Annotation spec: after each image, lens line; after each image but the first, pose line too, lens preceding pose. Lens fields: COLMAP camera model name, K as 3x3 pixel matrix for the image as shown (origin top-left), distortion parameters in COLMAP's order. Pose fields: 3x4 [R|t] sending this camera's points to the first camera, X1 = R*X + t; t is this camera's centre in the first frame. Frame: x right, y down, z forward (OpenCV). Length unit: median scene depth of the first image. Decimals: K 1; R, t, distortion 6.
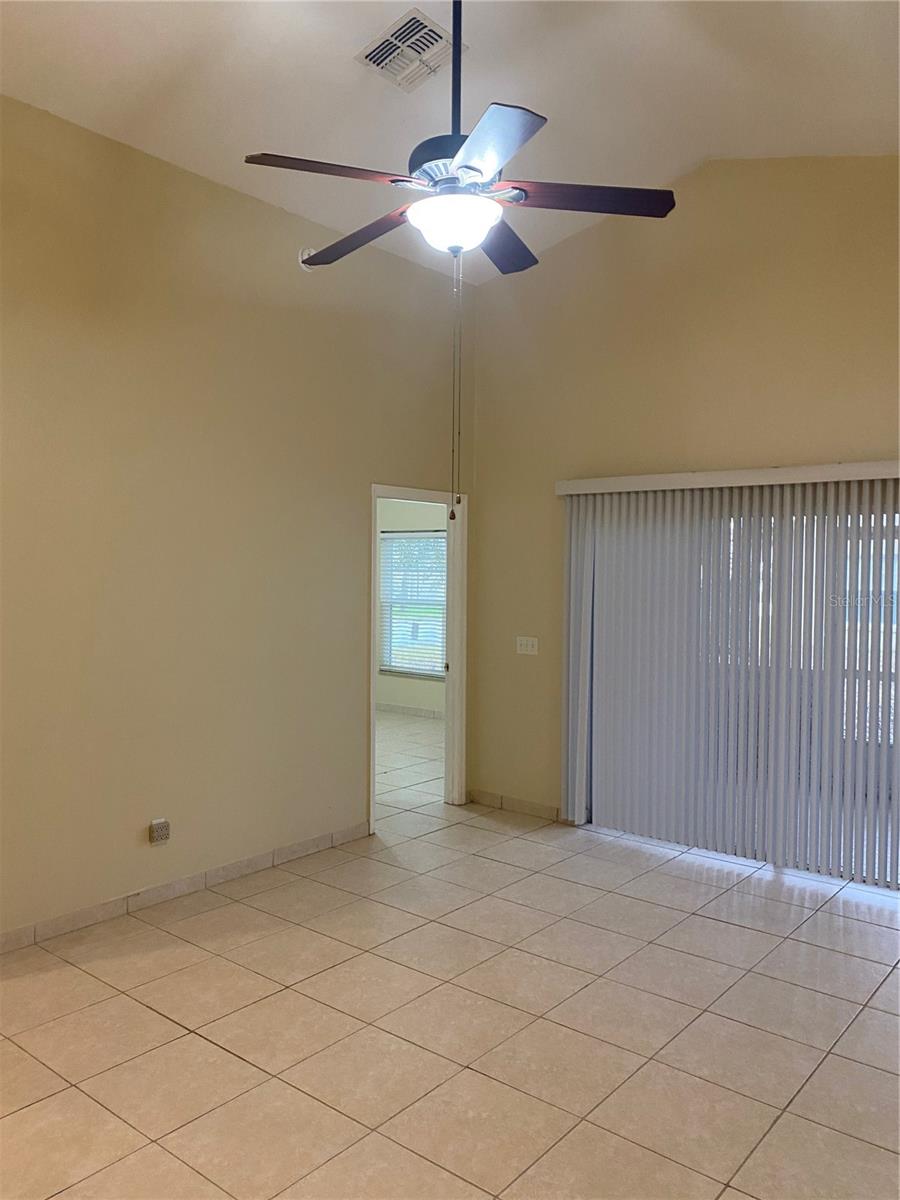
lens RADIAL K [[916.6, 0, 445.0], [0, 916.6, 603.2], [0, 0, 1]] dist [0.014139, -0.008847]
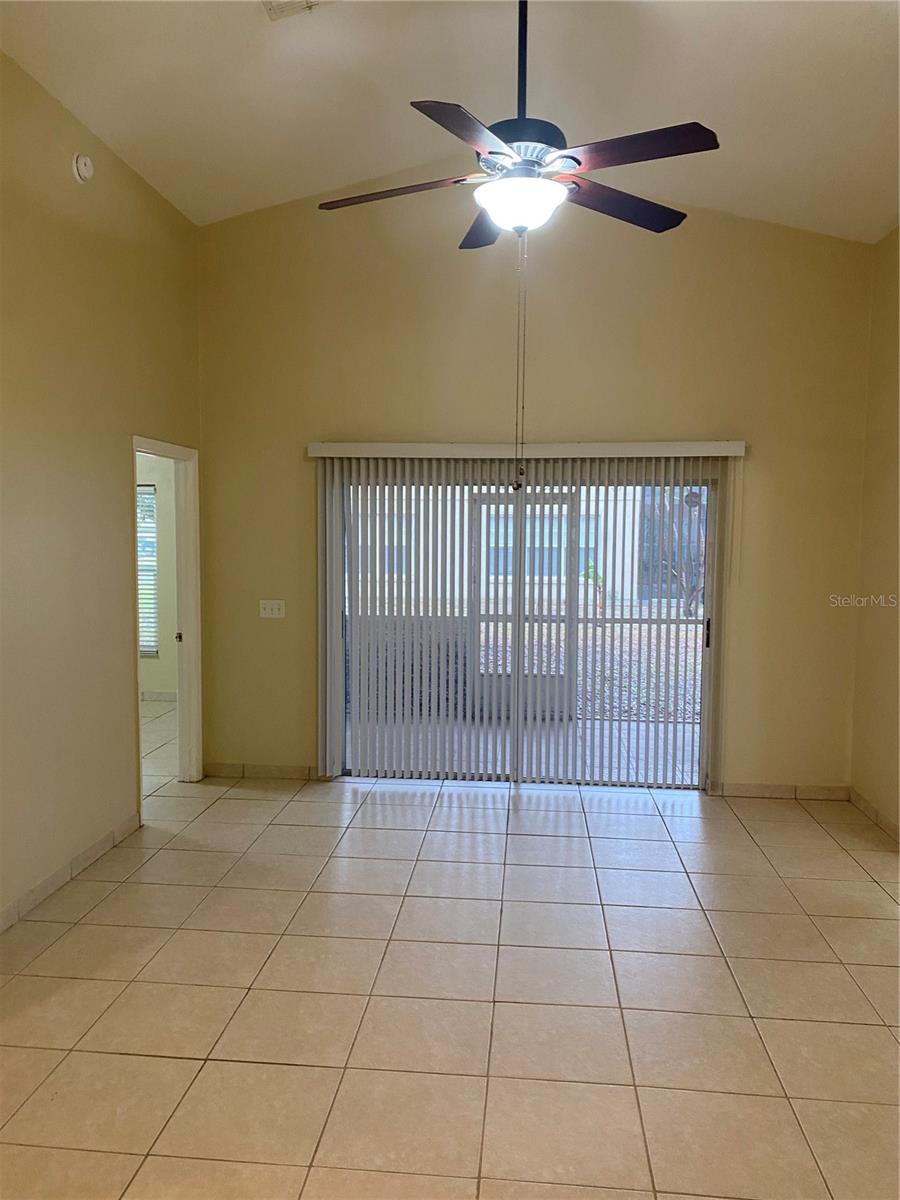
lens RADIAL K [[914.8, 0, 440.4], [0, 914.8, 596.5], [0, 0, 1]] dist [0.044020, -0.050797]
pose [[0.831472, -0.049518, 0.553356, -0.325096], [0.027173, 0.998453, 0.048518, -0.011018], [-0.554902, -0.025305, 0.831531, 0.083895]]
